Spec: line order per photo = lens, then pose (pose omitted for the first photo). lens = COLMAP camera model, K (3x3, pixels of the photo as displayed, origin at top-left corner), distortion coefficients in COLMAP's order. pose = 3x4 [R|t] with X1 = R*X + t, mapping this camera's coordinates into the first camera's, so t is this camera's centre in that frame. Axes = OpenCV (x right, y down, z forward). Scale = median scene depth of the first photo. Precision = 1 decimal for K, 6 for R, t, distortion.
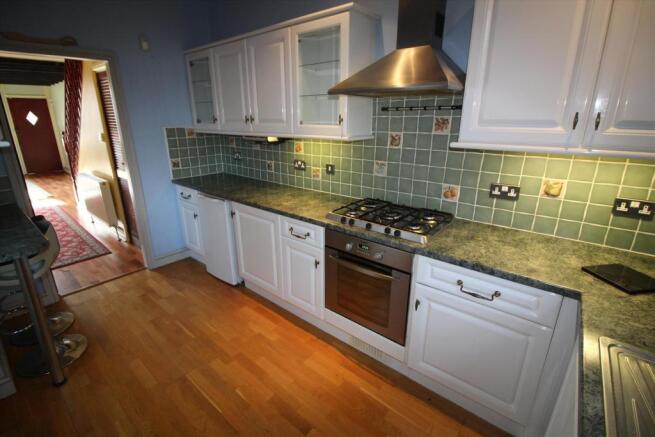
lens RADIAL K [[303.7, 0, 325.1], [0, 303.7, 214.3], [0, 0, 1]] dist [-0.008466, -0.009240]
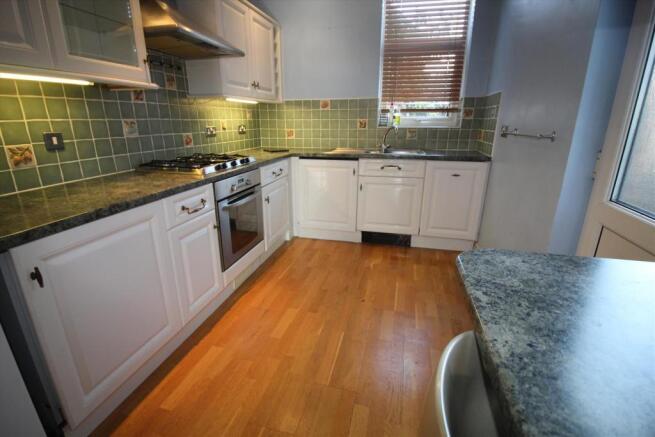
lens RADIAL K [[303.7, 0, 325.2], [0, 303.7, 216.3], [0, 0, 1]] dist [-0.008466, -0.009240]
pose [[-0.432404, -0.269174, 0.860565, -0.875350], [0.273662, 0.870206, 0.409696, -0.137680], [-0.859148, 0.412658, -0.302618, 0.921267]]
